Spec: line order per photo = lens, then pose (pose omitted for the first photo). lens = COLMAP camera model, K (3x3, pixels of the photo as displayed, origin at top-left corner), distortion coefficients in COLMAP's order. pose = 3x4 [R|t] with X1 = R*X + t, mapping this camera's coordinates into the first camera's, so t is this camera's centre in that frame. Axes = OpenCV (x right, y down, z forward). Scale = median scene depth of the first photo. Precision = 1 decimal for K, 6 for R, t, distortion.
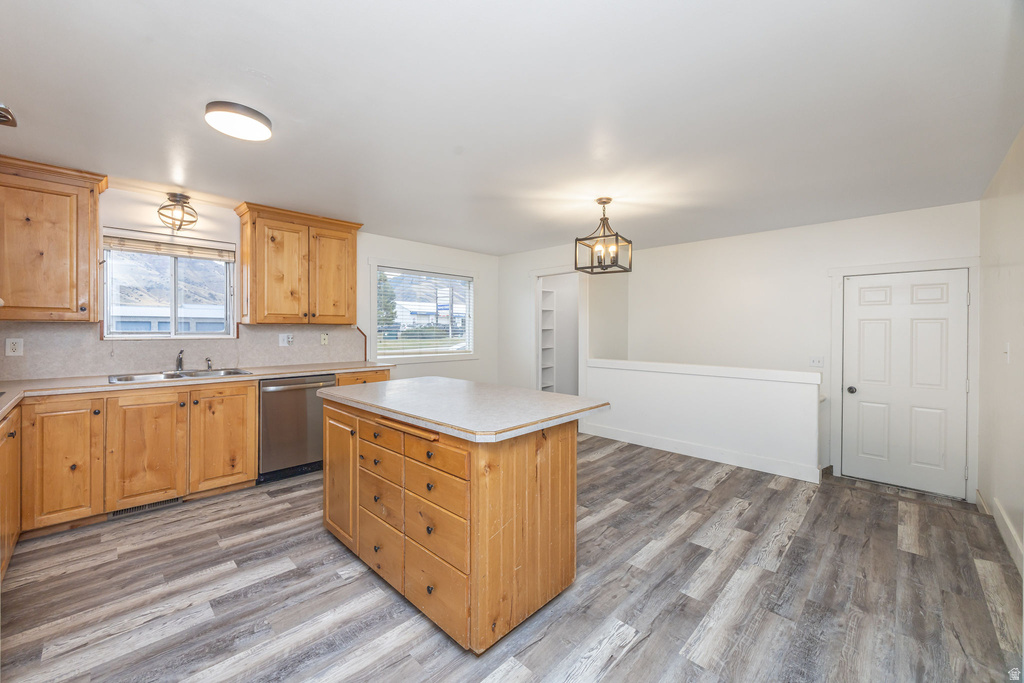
lens RADIAL K [[405.8, 0, 485.4], [0, 405.8, 330.2], [0, 0, 1]] dist [-0.003305, -0.000119]
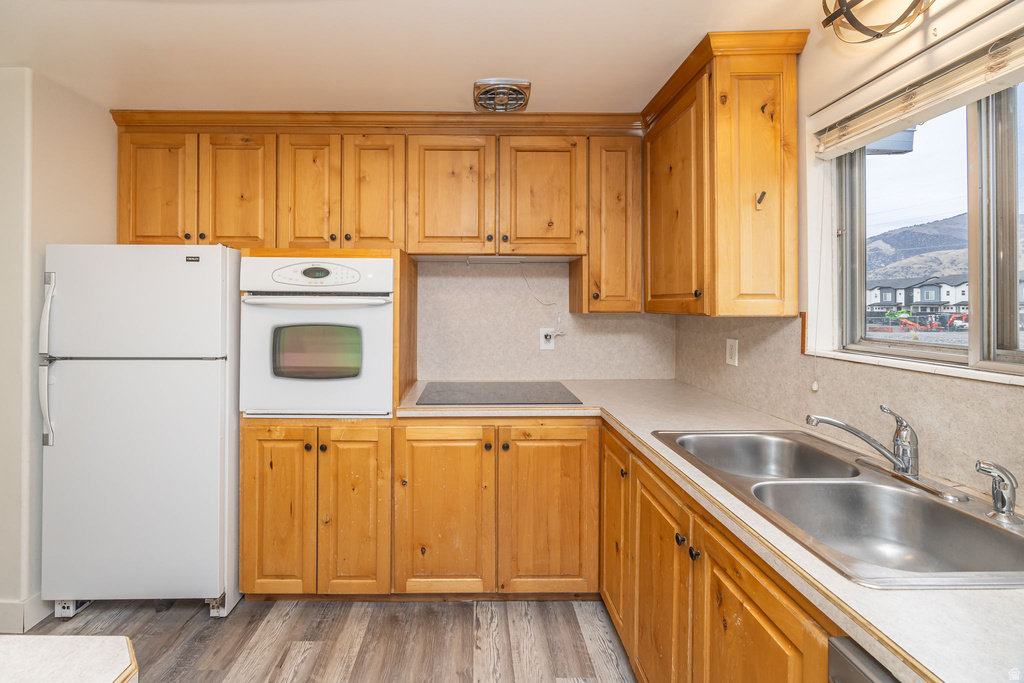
lens RADIAL K [[429.1, 0, 467.5], [0, 429.1, 302.4], [0, 0, 1]] dist [0.014474, -0.001124]
pose [[-0.696499, -0.010404, -0.717483, -0.276366], [-0.005187, 0.999942, -0.009465, -0.027157], [0.717539, -0.002871, -0.696512, 0.985227]]
